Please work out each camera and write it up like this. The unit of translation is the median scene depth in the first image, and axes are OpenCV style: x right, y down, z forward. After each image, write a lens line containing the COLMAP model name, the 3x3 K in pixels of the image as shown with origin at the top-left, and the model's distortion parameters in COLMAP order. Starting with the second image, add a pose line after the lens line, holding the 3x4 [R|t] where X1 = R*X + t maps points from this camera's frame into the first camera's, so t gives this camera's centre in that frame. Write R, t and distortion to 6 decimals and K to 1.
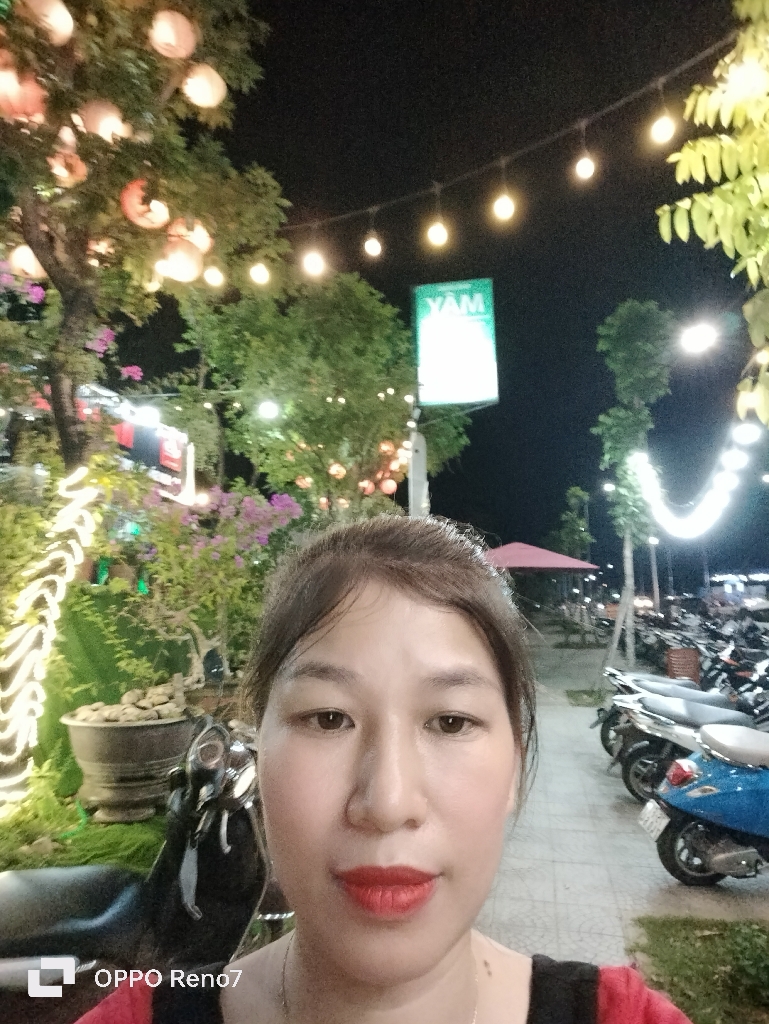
lens RADIAL K [[687.7, 0, 376.7], [0, 687.7, 502.3], [0, 0, 1]] dist [-0.010055, -0.002446]
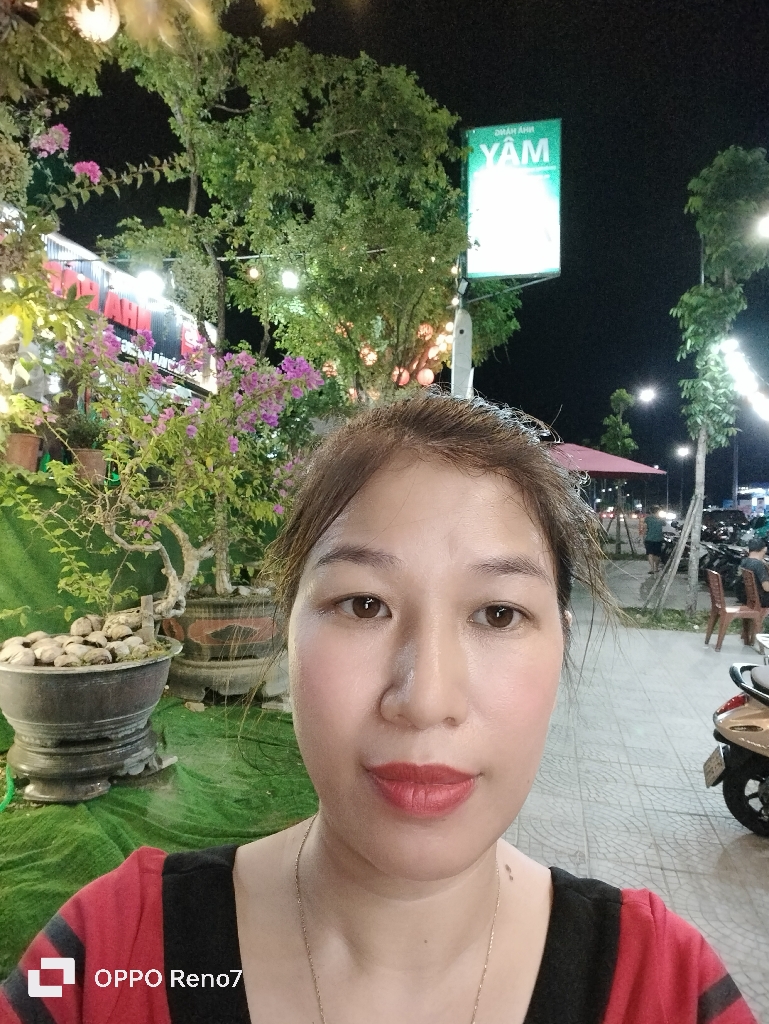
lens RADIAL K [[687.7, 0, 389.7], [0, 687.7, 510.4], [0, 0, 1]] dist [-0.010055, -0.002446]
pose [[0.999421, 0.028574, -0.018453, -0.010744], [-0.025441, 0.988047, 0.152039, 0.020050], [0.022577, -0.151481, 0.988202, 0.138274]]
